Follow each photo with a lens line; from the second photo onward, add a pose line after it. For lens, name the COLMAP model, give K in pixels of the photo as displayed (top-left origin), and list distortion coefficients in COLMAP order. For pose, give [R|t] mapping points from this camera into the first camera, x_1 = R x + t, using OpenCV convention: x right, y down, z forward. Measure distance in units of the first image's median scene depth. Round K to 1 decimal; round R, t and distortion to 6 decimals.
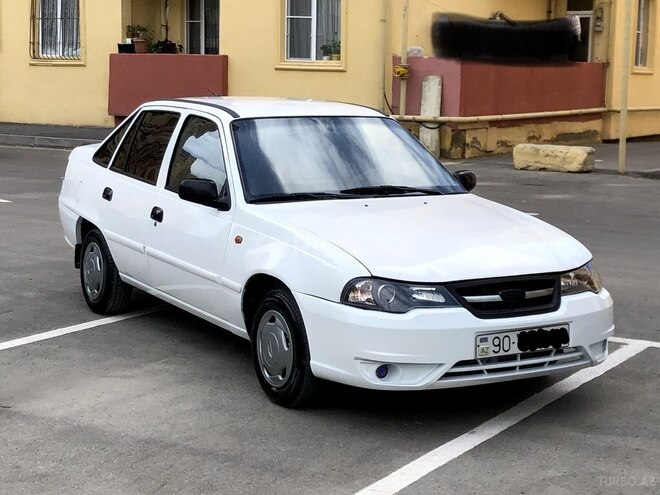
lens RADIAL K [[1221.0, 0, 330.0], [0, 1221.0, 247.5], [0, 0, 1]] dist [0.343168, -1.842431]
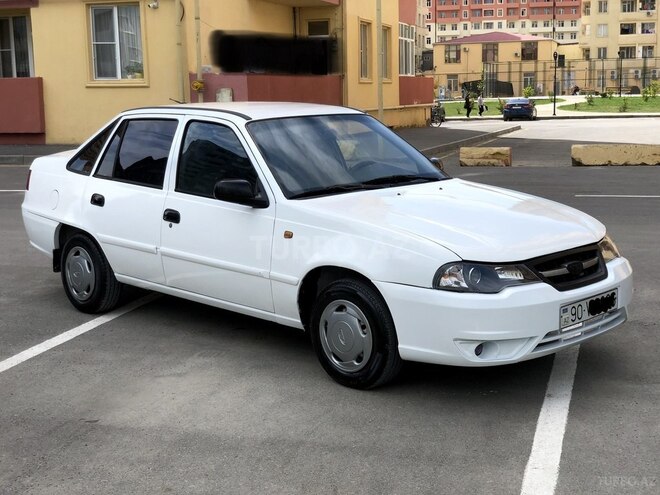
lens RADIAL K [[945.2, 0, 330.0], [0, 945.2, 247.5], [0, 0, 1]] dist [0.188804, -0.566785]
pose [[0.968362, -0.078293, 0.236950, -0.232161], [0.072478, 0.996818, 0.033168, -0.019810], [-0.238793, -0.014945, 0.970955, 0.202893]]
